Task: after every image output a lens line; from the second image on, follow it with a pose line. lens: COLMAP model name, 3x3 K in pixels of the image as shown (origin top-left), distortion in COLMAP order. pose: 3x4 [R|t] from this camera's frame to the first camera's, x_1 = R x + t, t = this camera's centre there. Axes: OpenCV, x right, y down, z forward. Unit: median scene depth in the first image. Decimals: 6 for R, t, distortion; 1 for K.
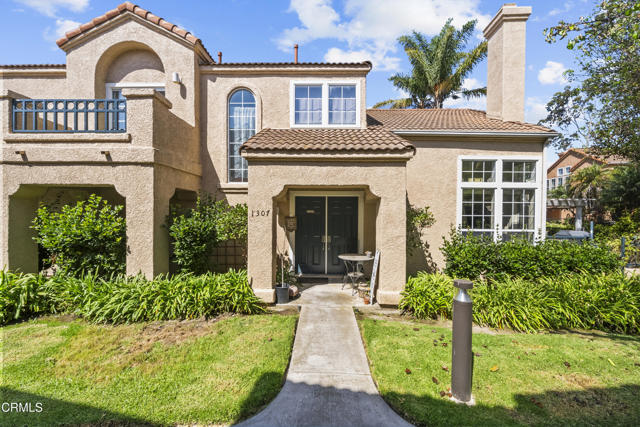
lens RADIAL K [[254.6, 0, 320.8], [0, 254.6, 213.5], [0, 0, 1]] dist [-0.002610, -0.000266]
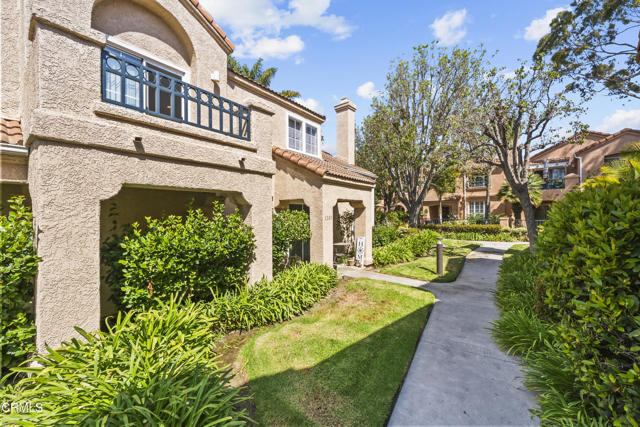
lens RADIAL K [[254.6, 0, 324.8], [0, 254.6, 211.8], [0, 0, 1]] dist [-0.002610, -0.000266]
pose [[0.572422, -0.007891, 0.819921, -1.065415], [0.015400, 0.999881, -0.001128, -0.024031], [-0.819814, 0.013272, 0.572475, 0.134186]]
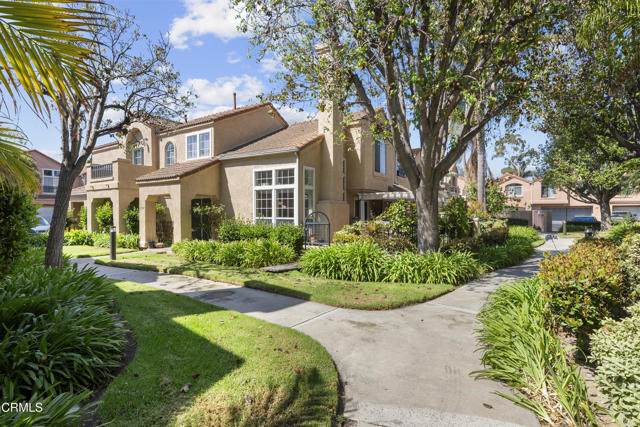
lens RADIAL K [[306.5, 0, 320.5], [0, 306.5, 213.7], [0, 0, 1]] dist [0.000593, -0.000048]
pose [[0.855618, -0.004630, -0.517587, 1.858247], [0.006996, 0.999972, 0.002622, 0.038813], [0.517560, -0.005864, 0.855627, -0.378258]]
